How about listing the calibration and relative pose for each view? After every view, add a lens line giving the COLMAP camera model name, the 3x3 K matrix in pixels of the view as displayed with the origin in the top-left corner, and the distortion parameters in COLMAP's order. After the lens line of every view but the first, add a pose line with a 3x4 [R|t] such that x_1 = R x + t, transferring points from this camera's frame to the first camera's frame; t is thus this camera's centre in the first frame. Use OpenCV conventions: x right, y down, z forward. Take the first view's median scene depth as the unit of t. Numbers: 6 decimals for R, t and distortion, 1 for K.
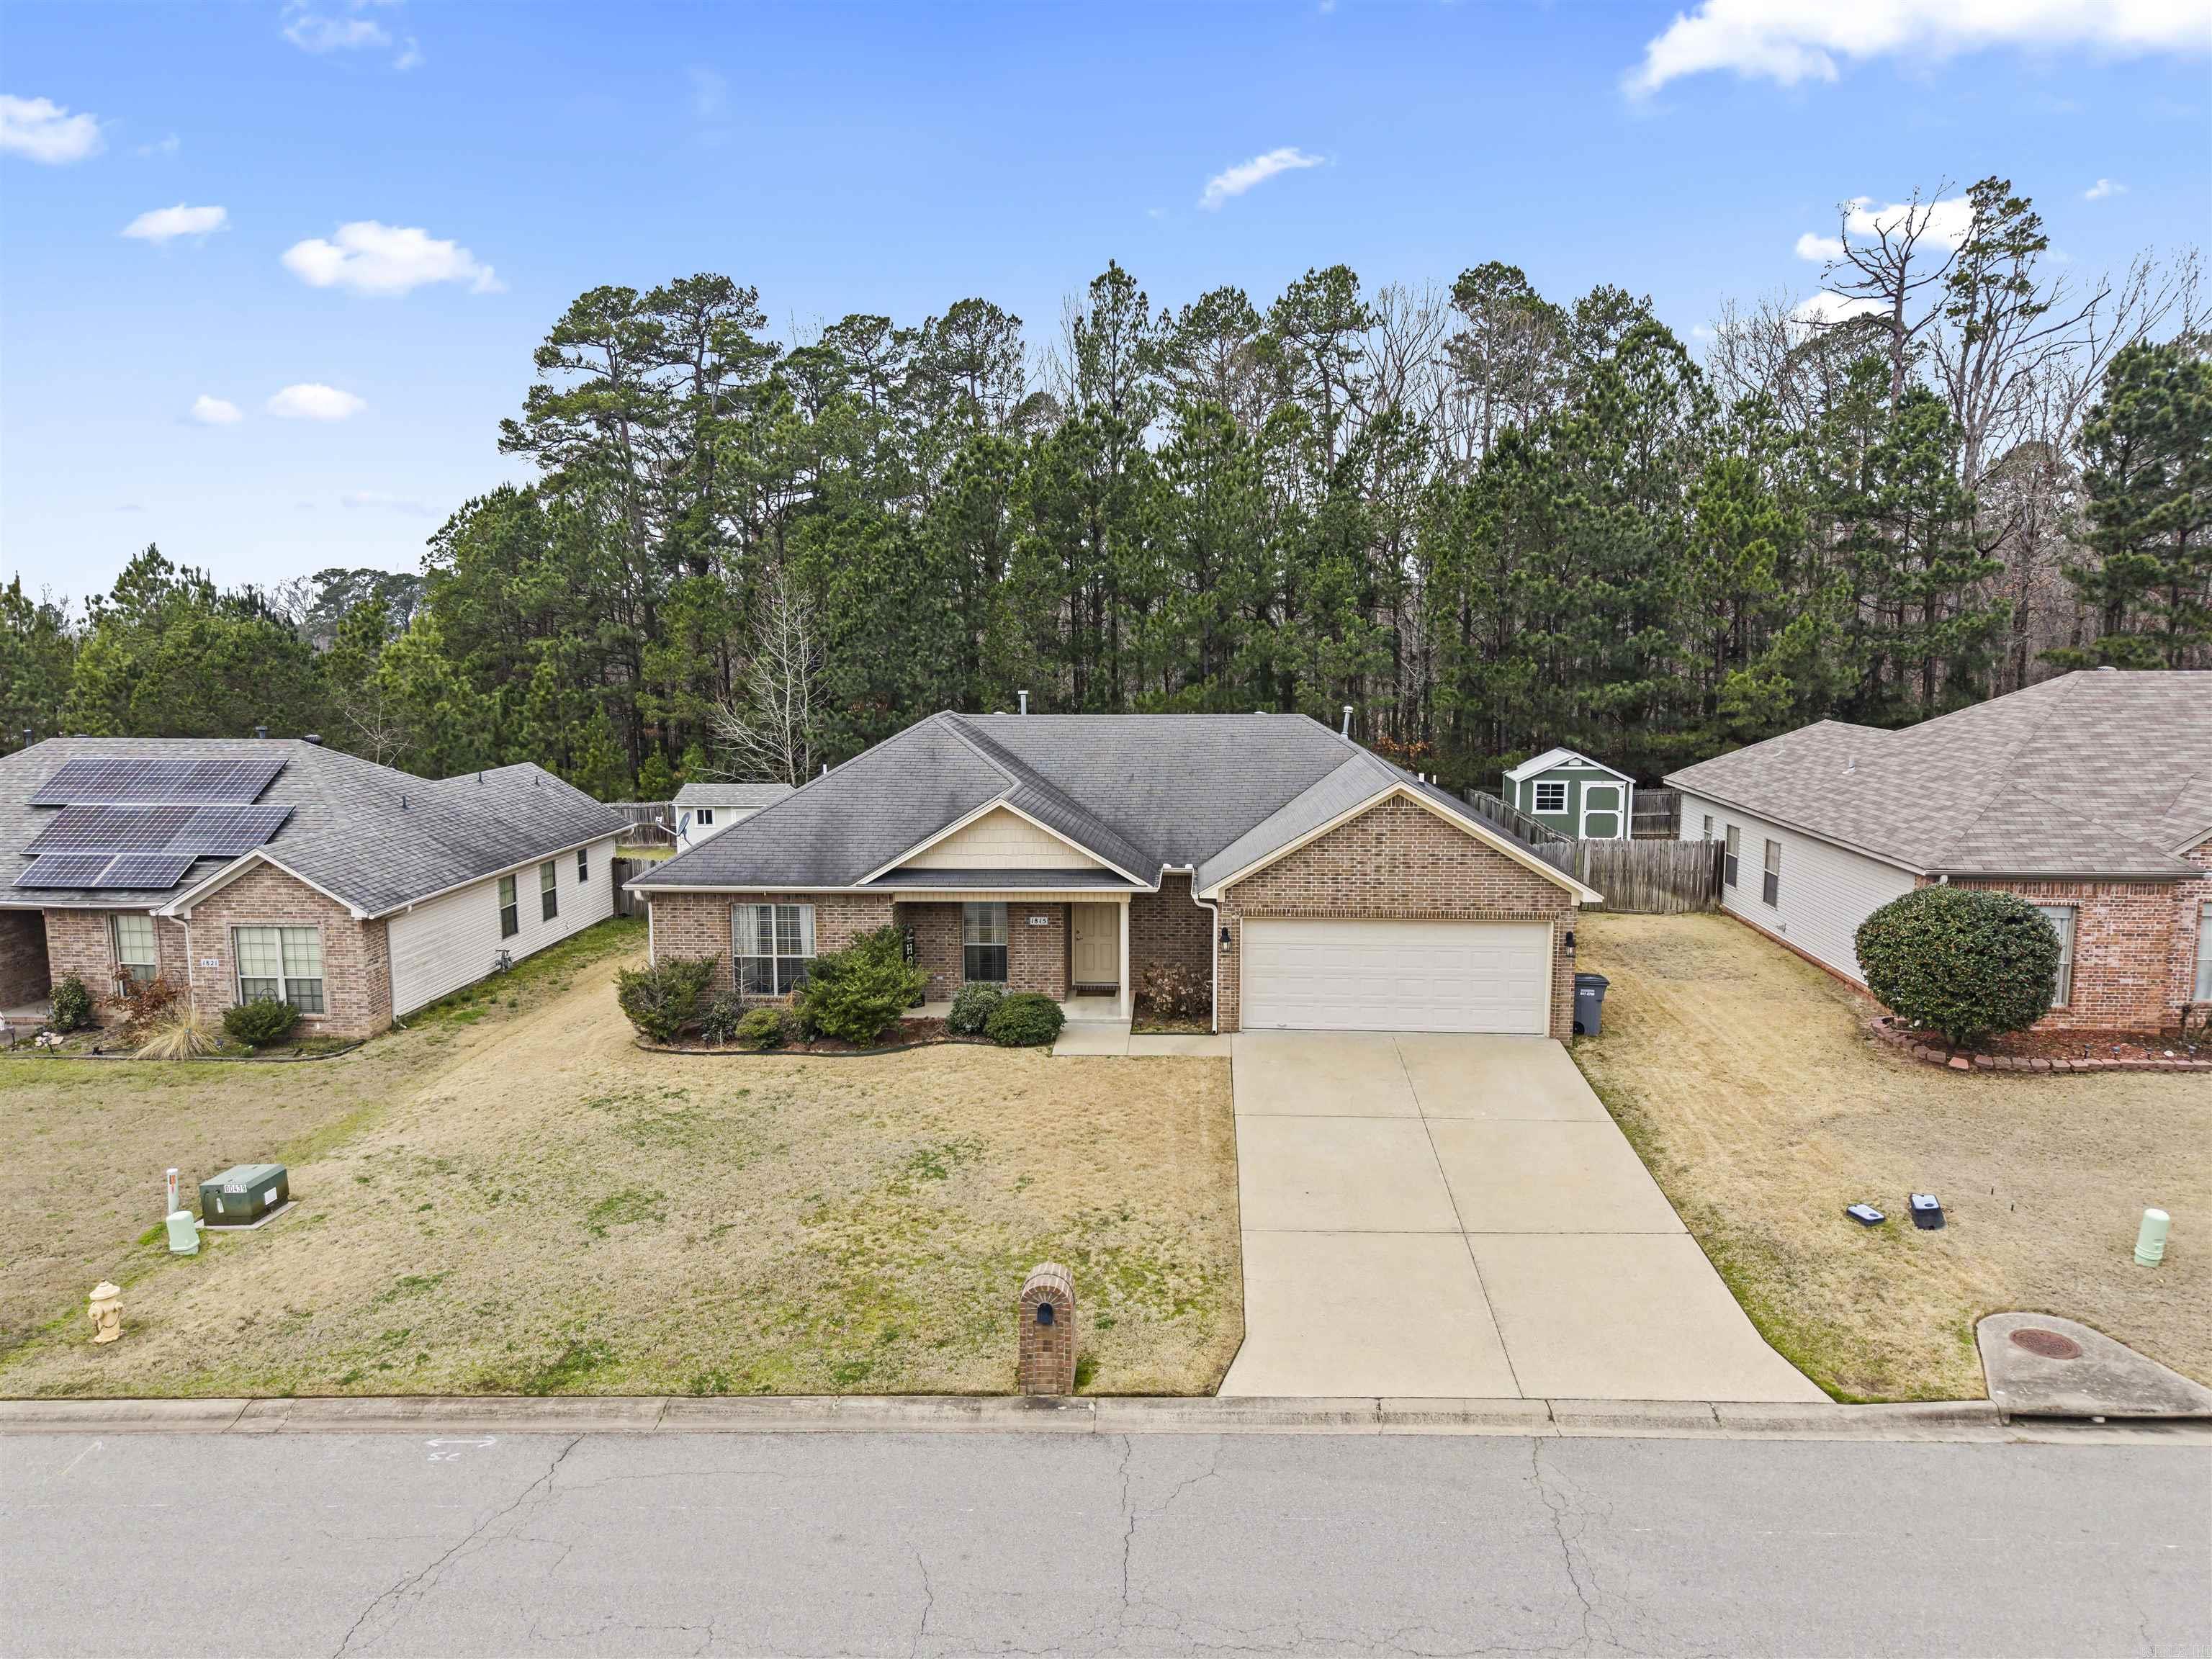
lens RADIAL K [[1480.0, 0, 1112.6], [0, 1480.0, 842.0], [0, 0, 1]] dist [0.047573, -0.067800]
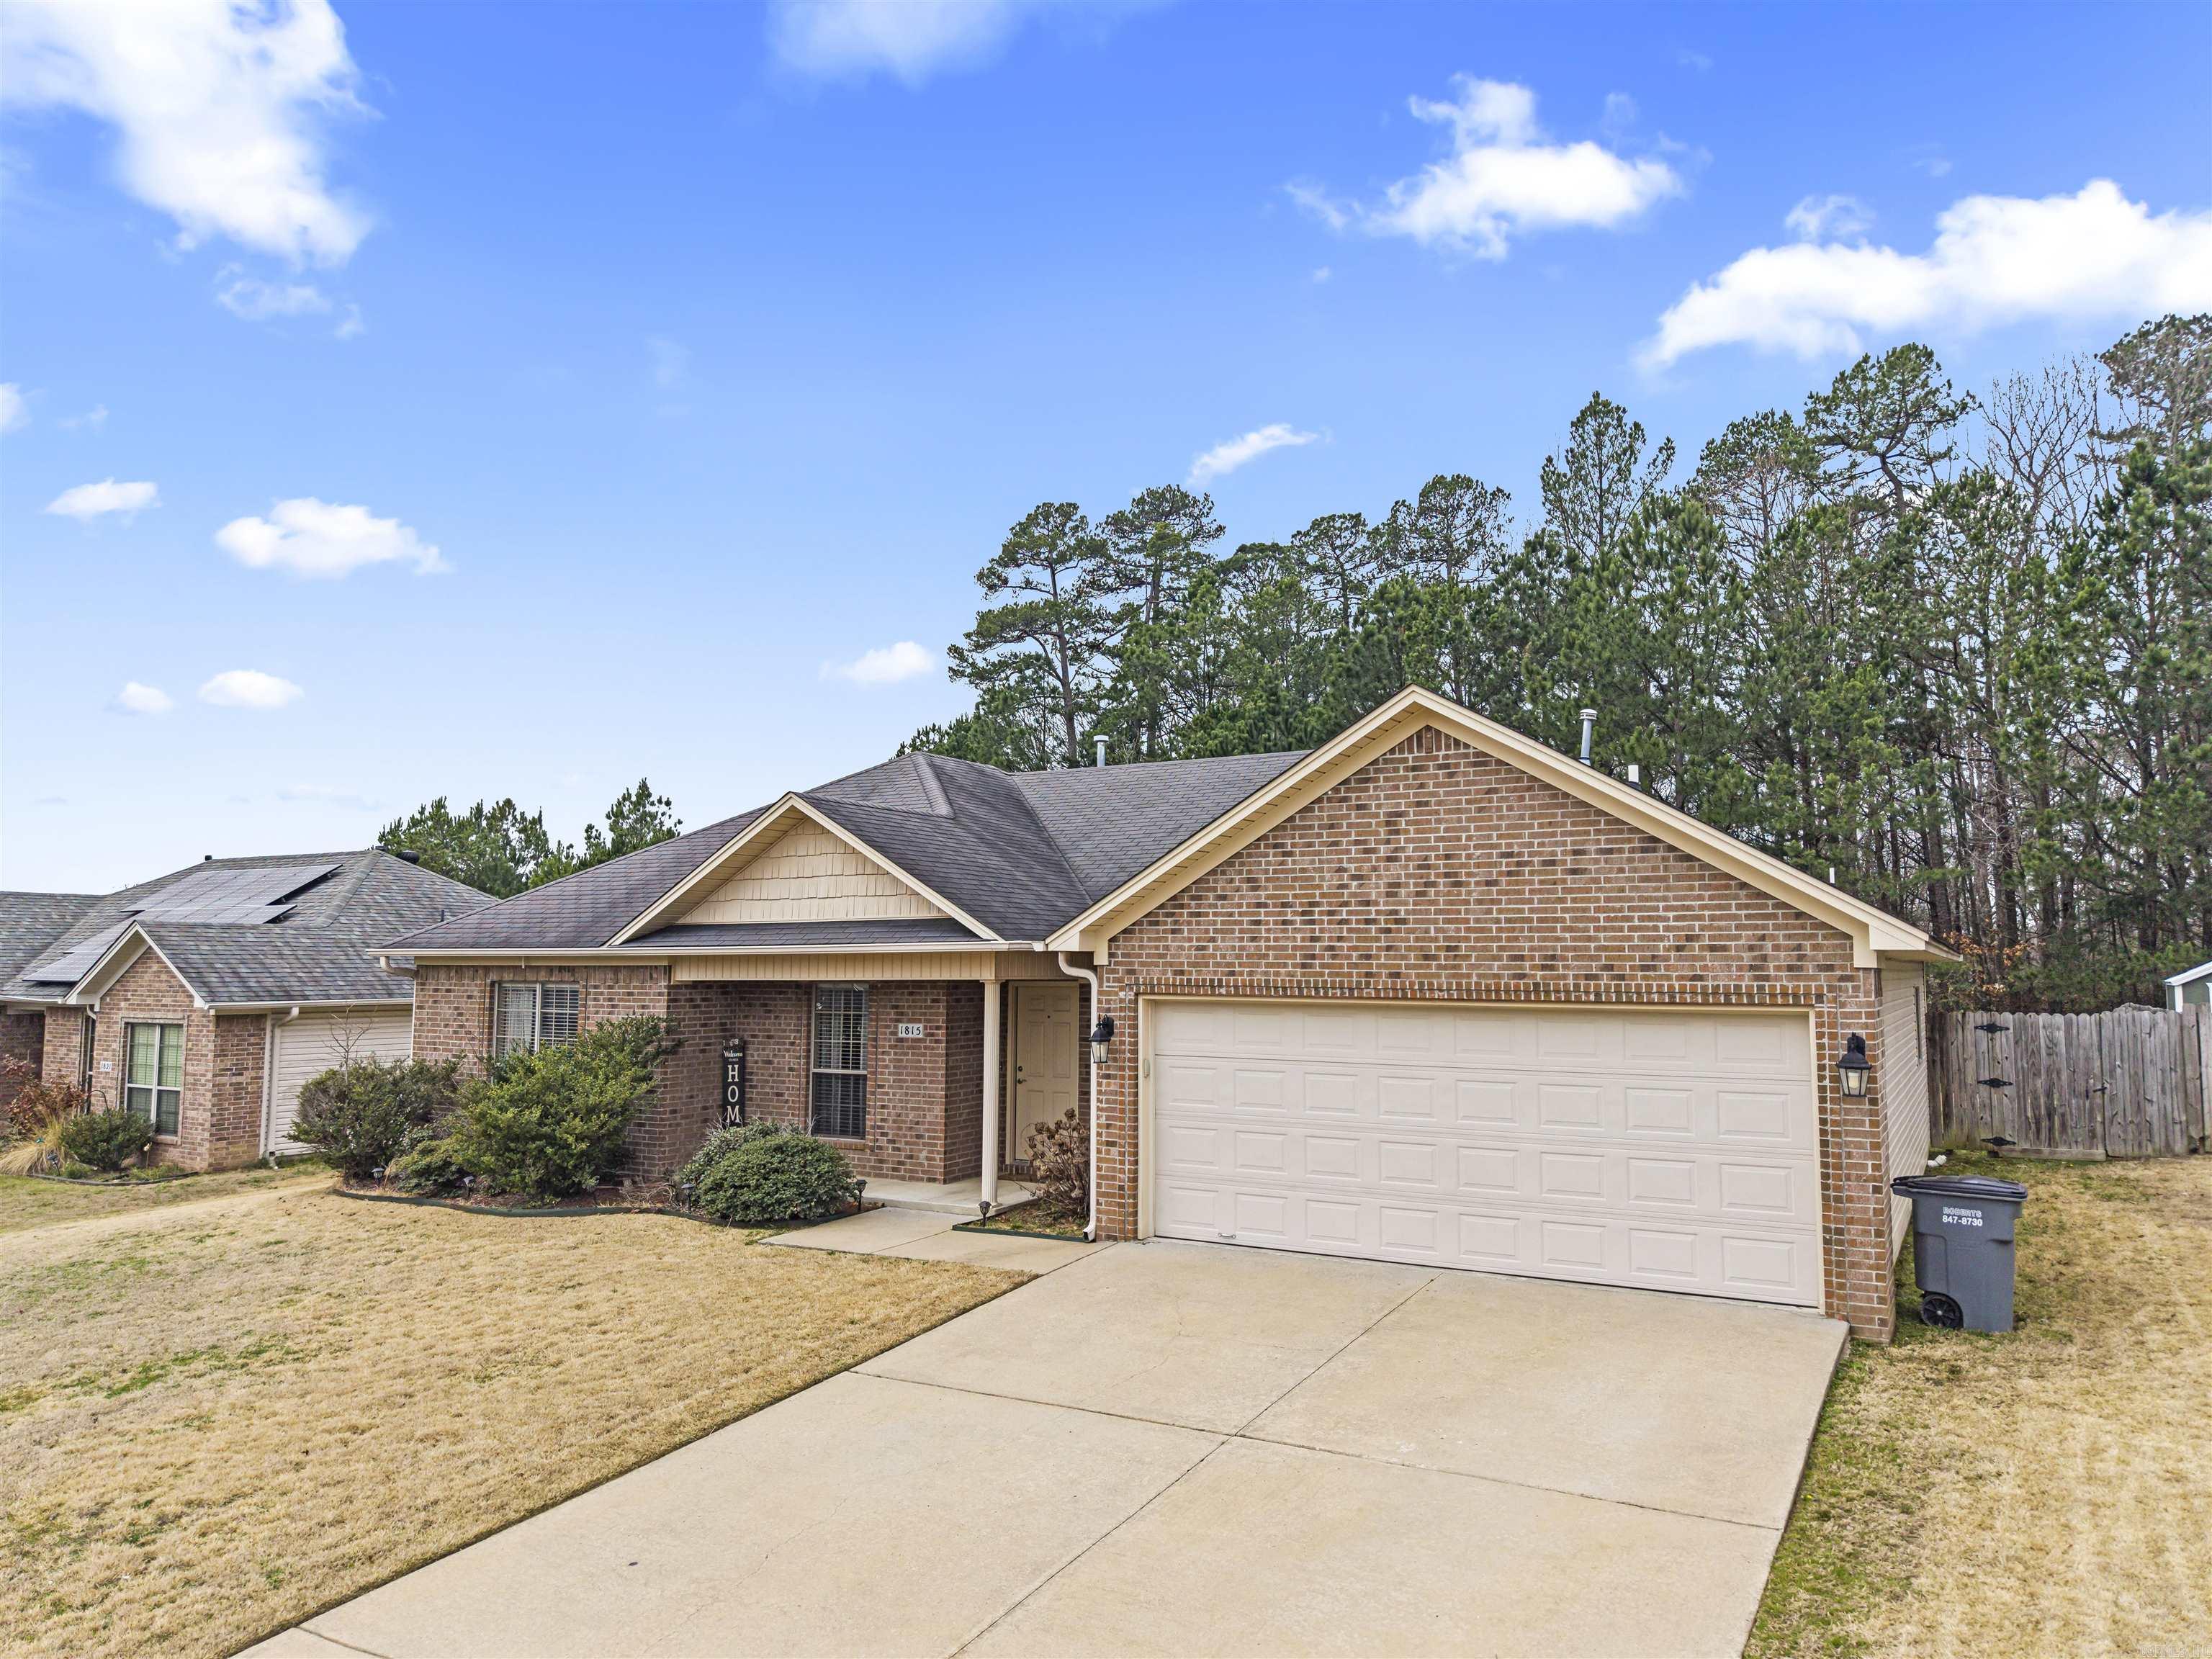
lens RADIAL K [[1498.4, 0, 1114.8], [0, 1498.4, 834.5], [0, 0, 1]] dist [0.016198, -0.016694]
pose [[0.893844, -0.033724, -0.447107, 0.297540], [-0.071736, 0.973566, -0.216847, 0.104014], [0.442602, 0.225902, 0.867797, 0.530693]]
